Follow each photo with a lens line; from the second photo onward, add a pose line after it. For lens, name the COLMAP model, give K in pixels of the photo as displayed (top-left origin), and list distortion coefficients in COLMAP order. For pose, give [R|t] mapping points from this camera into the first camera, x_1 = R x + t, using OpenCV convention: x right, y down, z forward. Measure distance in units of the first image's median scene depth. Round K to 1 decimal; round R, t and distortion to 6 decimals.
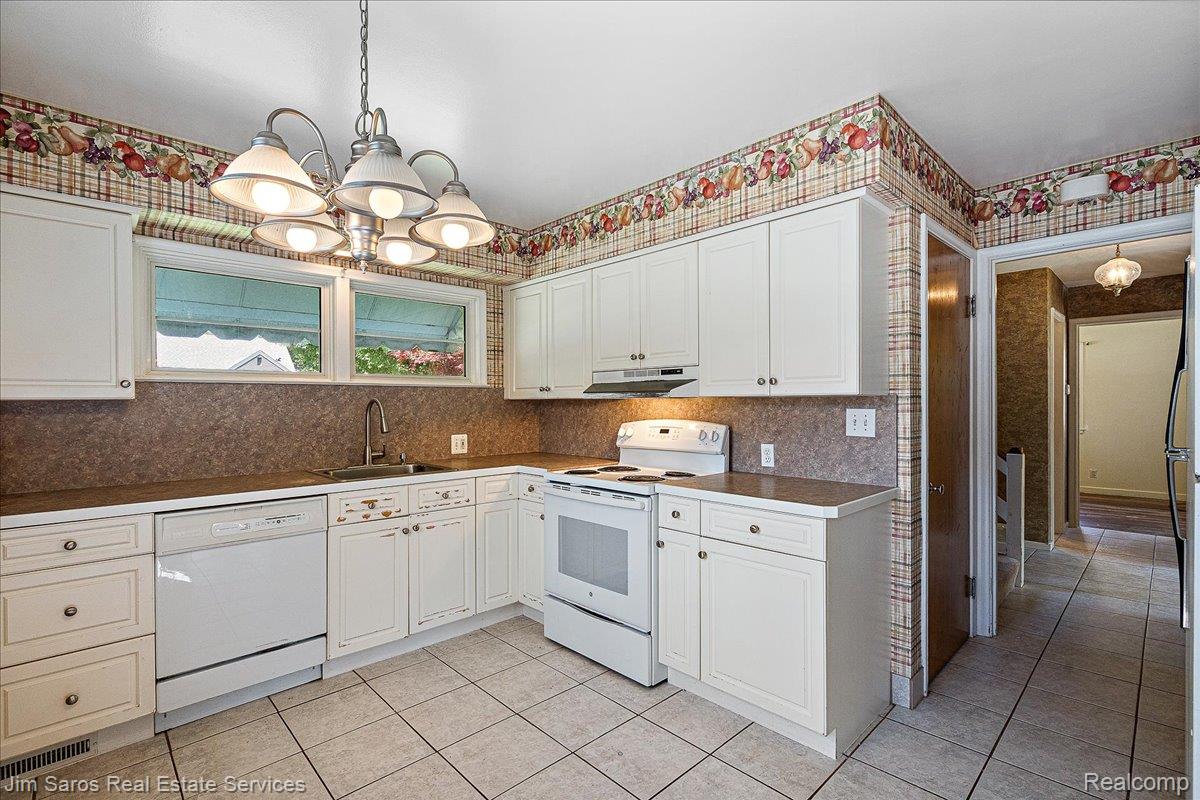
lens RADIAL K [[542.6, 0, 597.6], [0, 542.6, 400.0], [0, 0, 1]] dist [-0.002439, 0.001461]
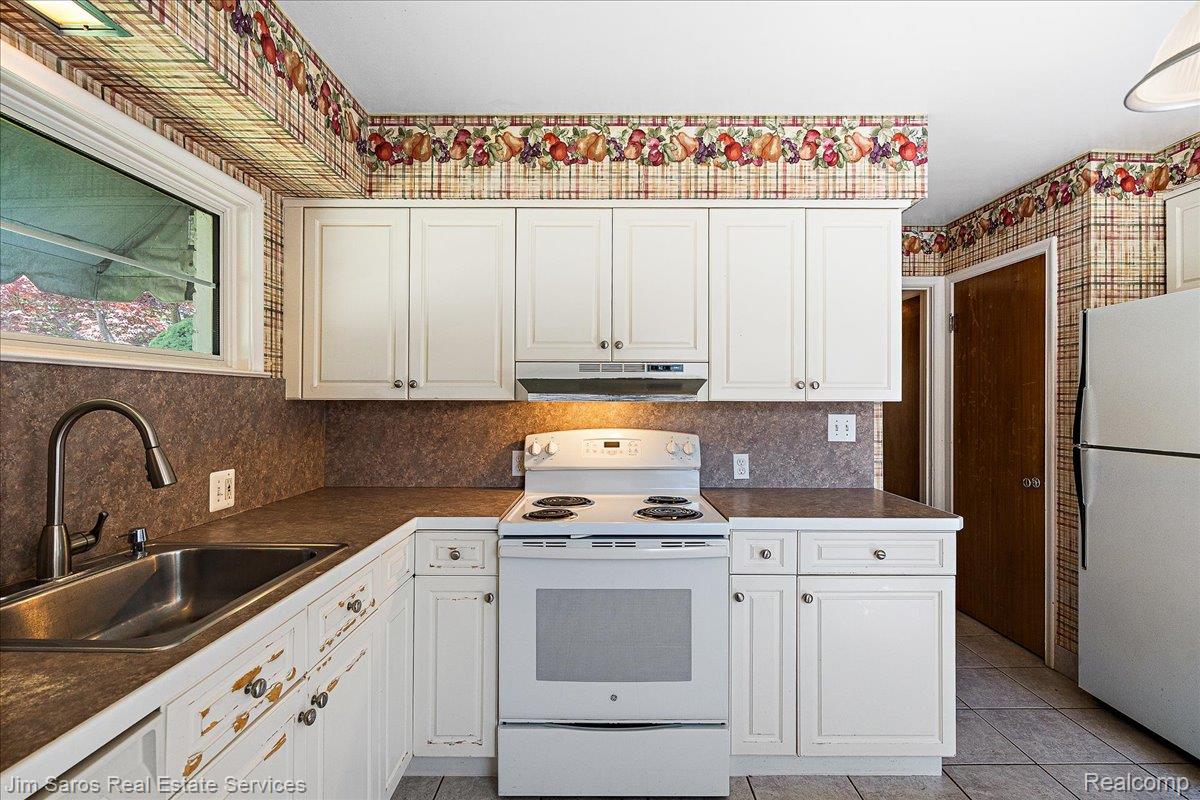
lens RADIAL K [[542.6, 0, 598.4], [0, 542.6, 396.4], [0, 0, 1]] dist [-0.002439, 0.001461]
pose [[0.691174, 0.014363, 0.722546, -0.478725], [-0.008612, 0.999895, -0.011638, -0.001518], [-0.722637, 0.001821, 0.691225, 0.523452]]
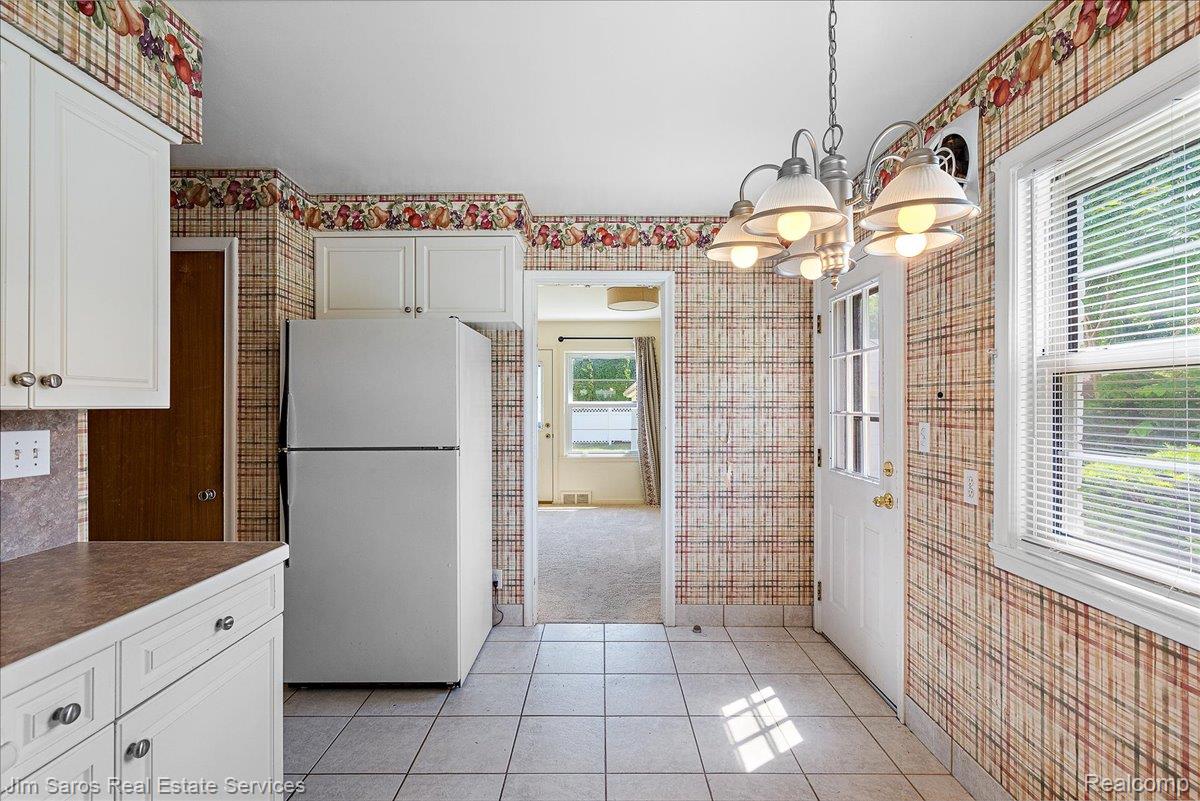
lens RADIAL K [[542.6, 0, 603.0], [0, 542.6, 401.3], [0, 0, 1]] dist [-0.002439, 0.001461]
pose [[-0.730308, 0.015383, 0.682945, -0.331987], [0.008071, 0.999871, -0.013891, -0.002732], [-0.683070, -0.004633, -0.730338, 0.839821]]
